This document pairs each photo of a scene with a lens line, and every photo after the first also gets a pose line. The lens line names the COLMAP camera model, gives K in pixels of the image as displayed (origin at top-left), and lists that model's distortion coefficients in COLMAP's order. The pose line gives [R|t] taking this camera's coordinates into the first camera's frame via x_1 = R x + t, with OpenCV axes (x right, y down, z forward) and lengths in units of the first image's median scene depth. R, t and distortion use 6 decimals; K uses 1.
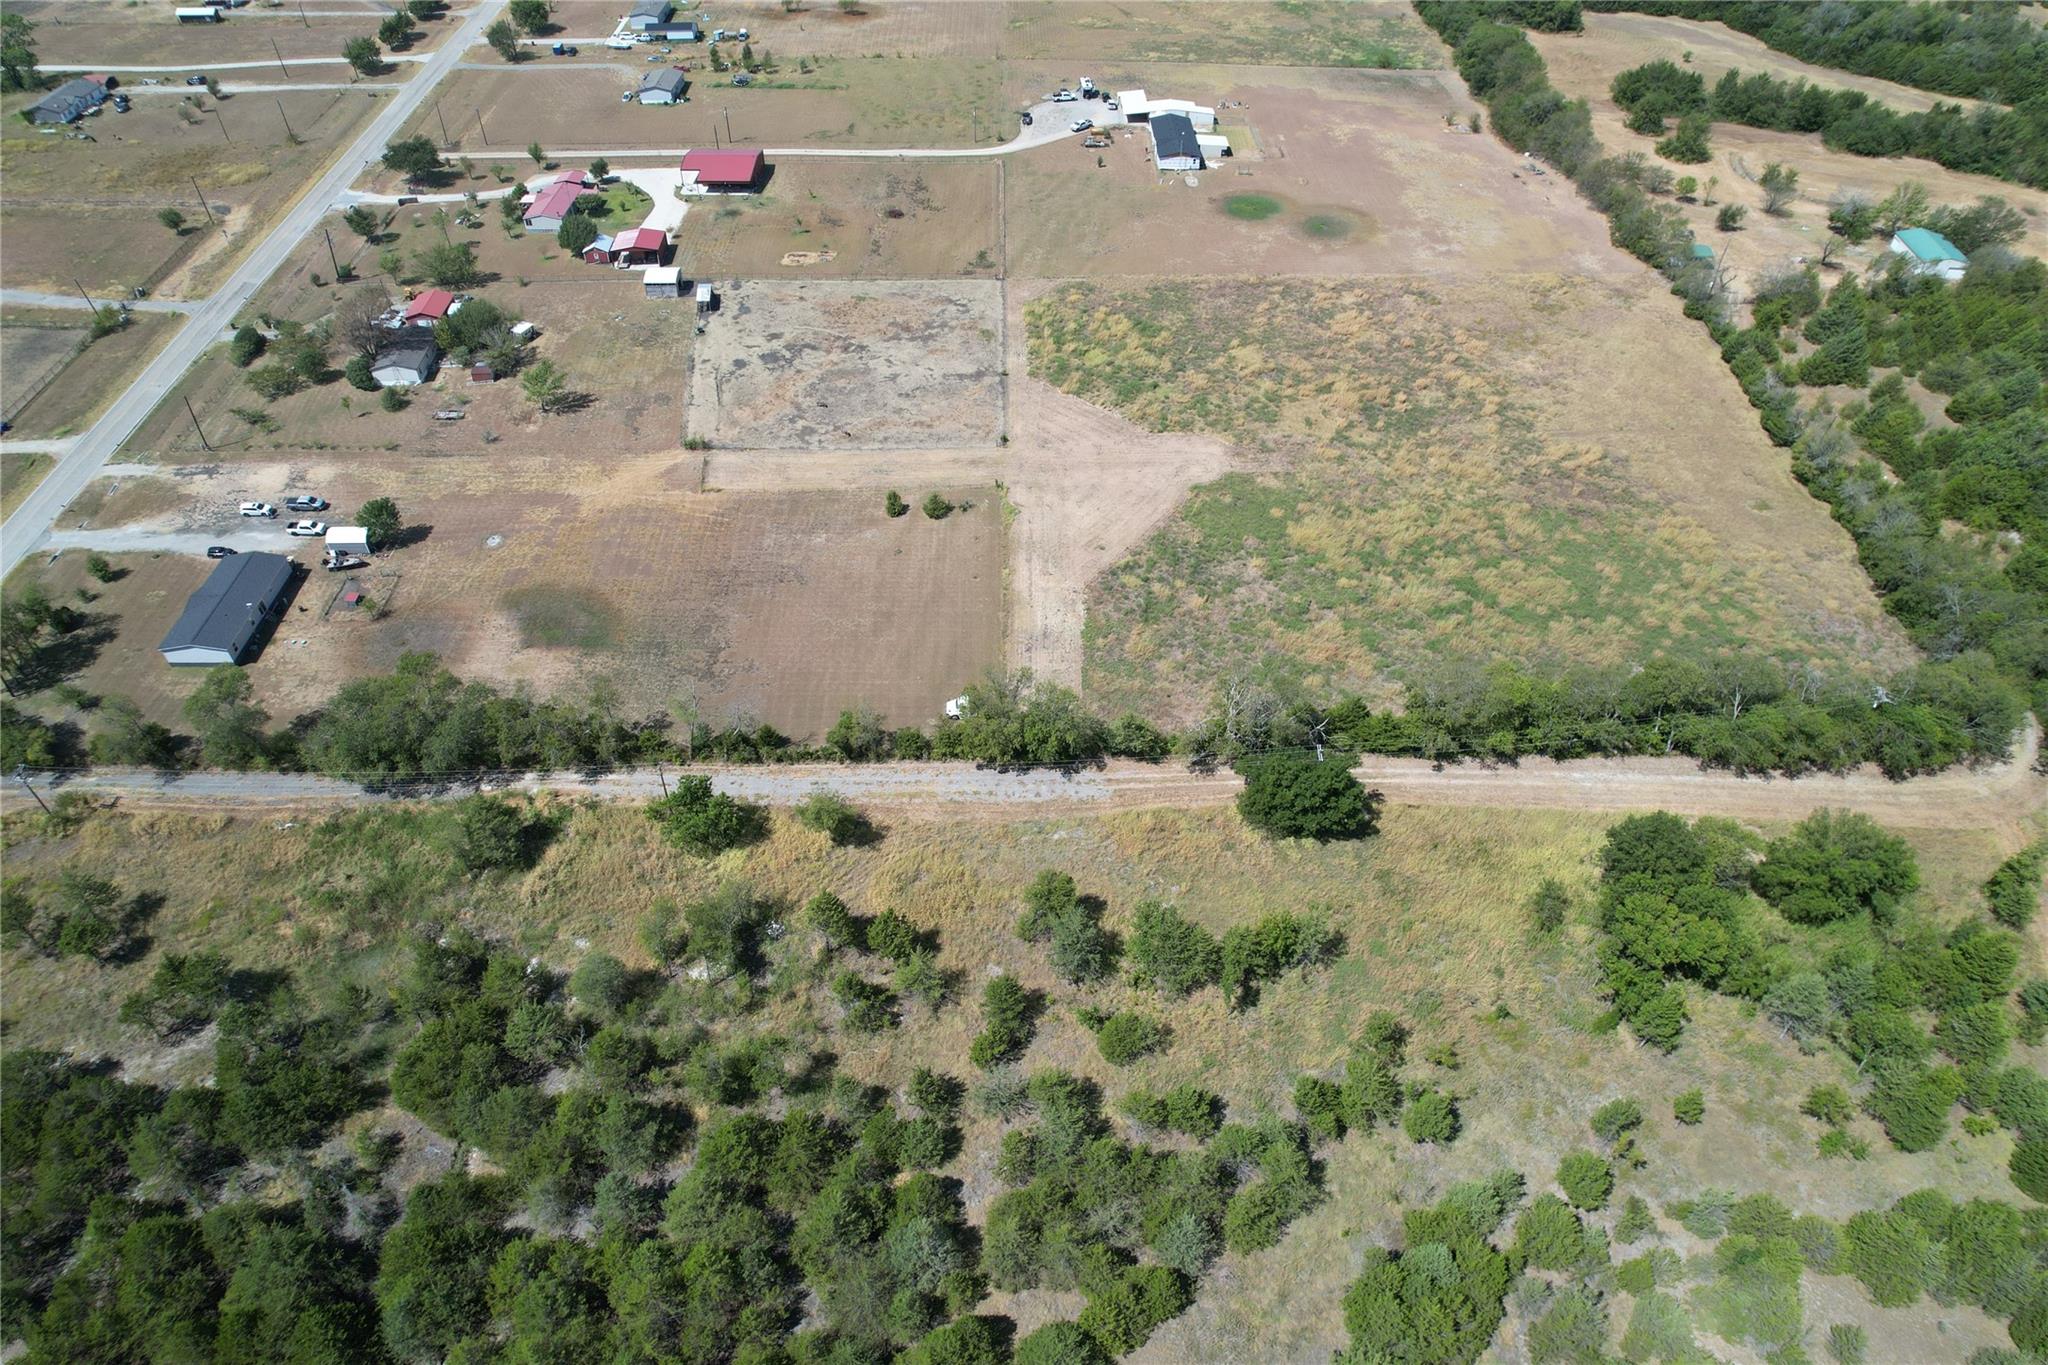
lens RADIAL K [[1306.2, 0, 1027.8], [0, 1306.2, 700.2], [0, 0, 1]] dist [-0.081783, 0.077362]
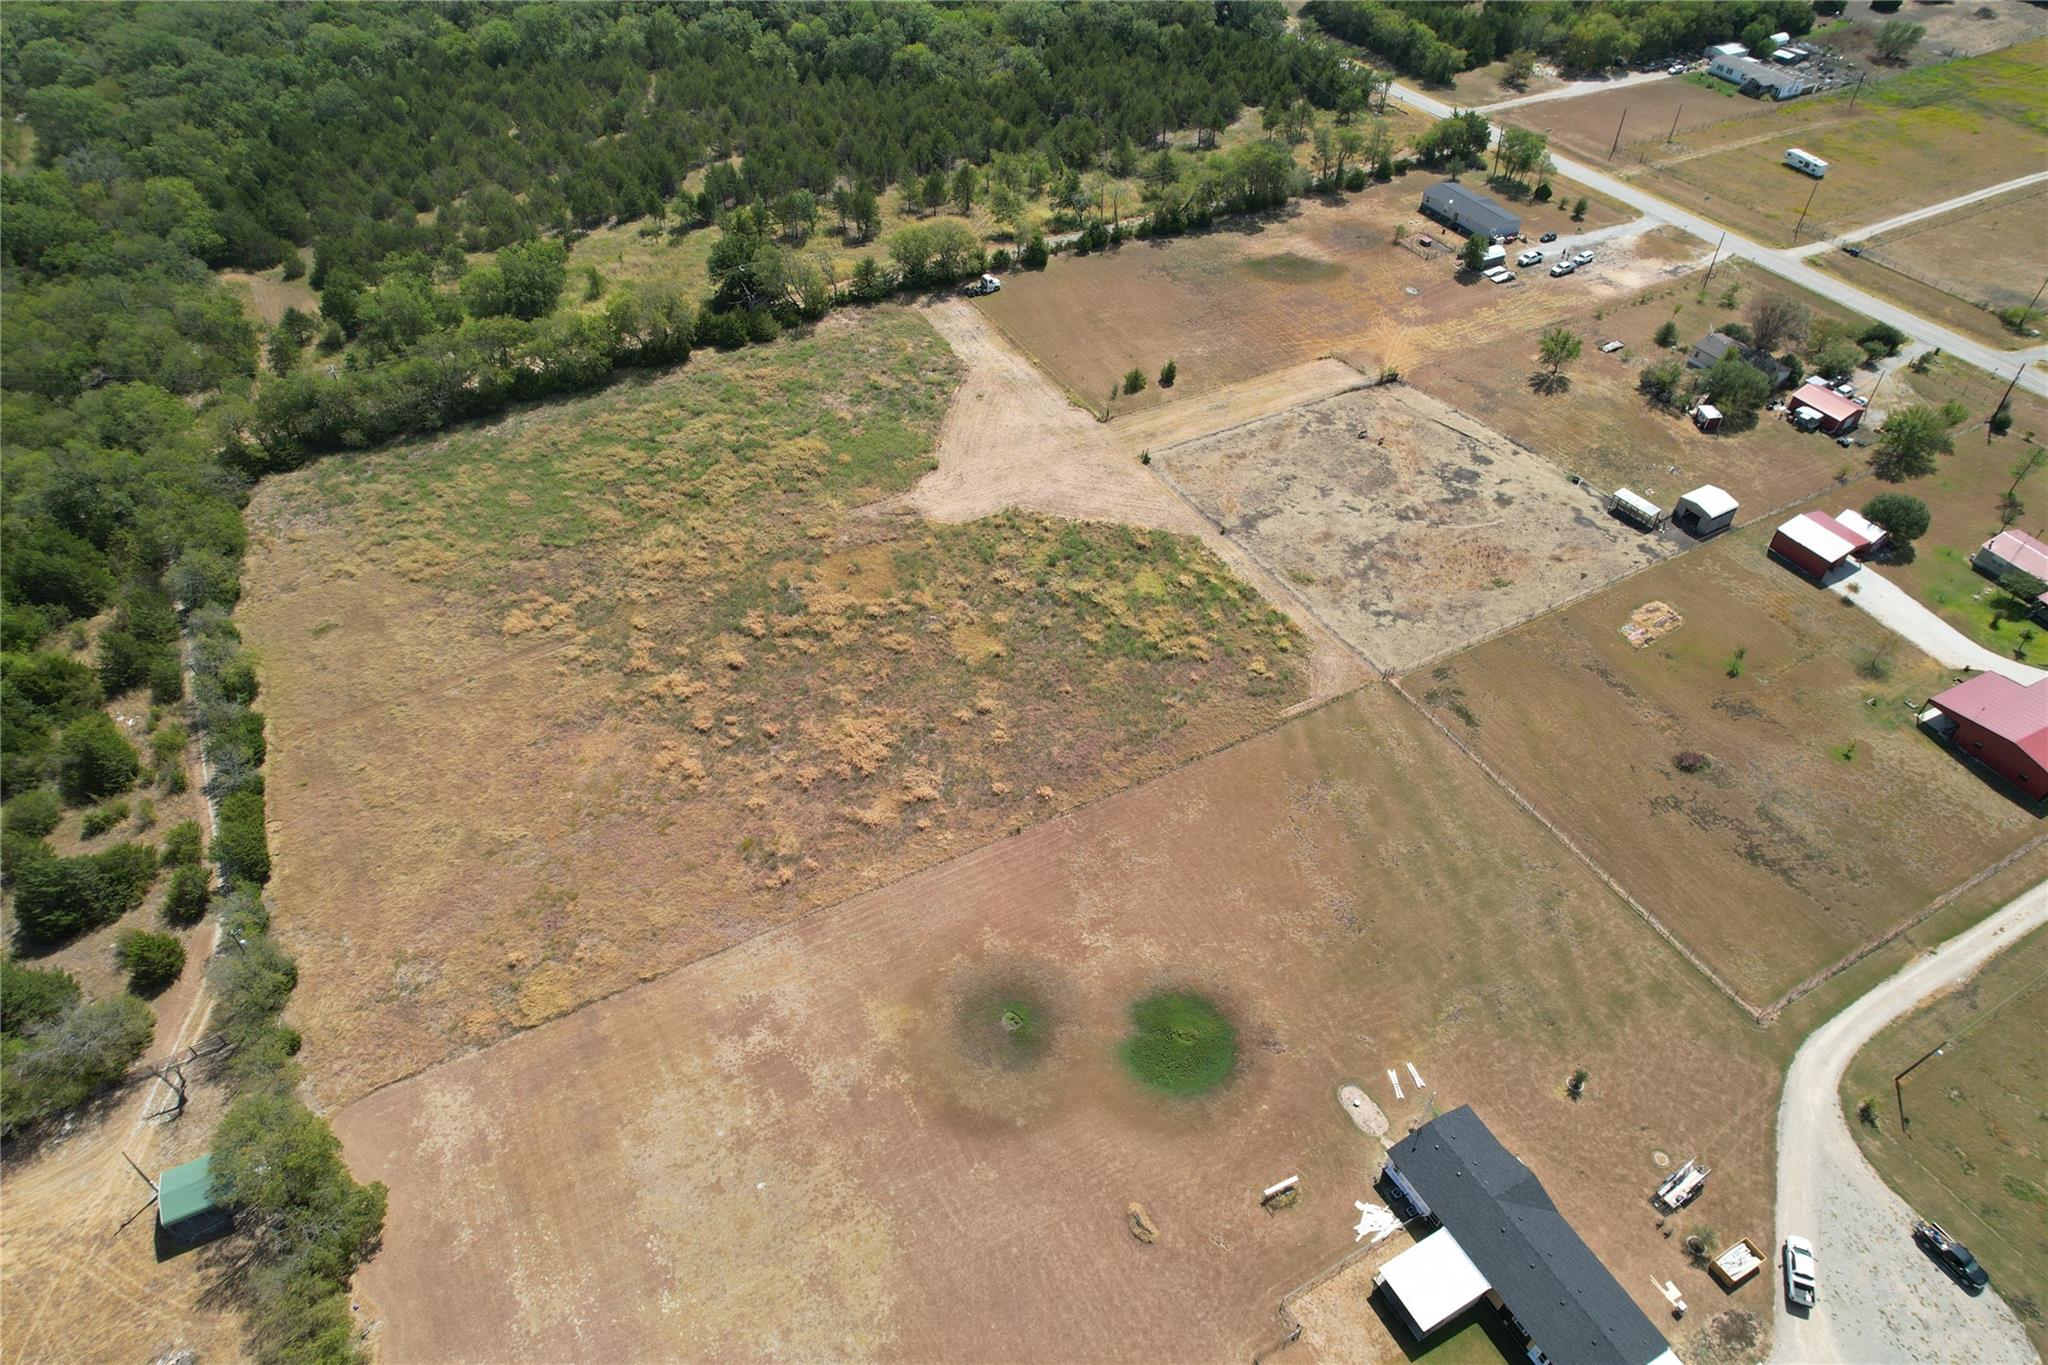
lens RADIAL K [[1306.2, 0, 1027.8], [0, 1306.2, 700.2], [0, 0, 1]] dist [-0.081783, 0.077362]
pose [[-0.881516, 0.318801, -0.348276, 0.413676], [-0.339237, 0.085407, 0.936816, -0.971894], [0.328403, 0.943966, 0.032862, 1.027169]]
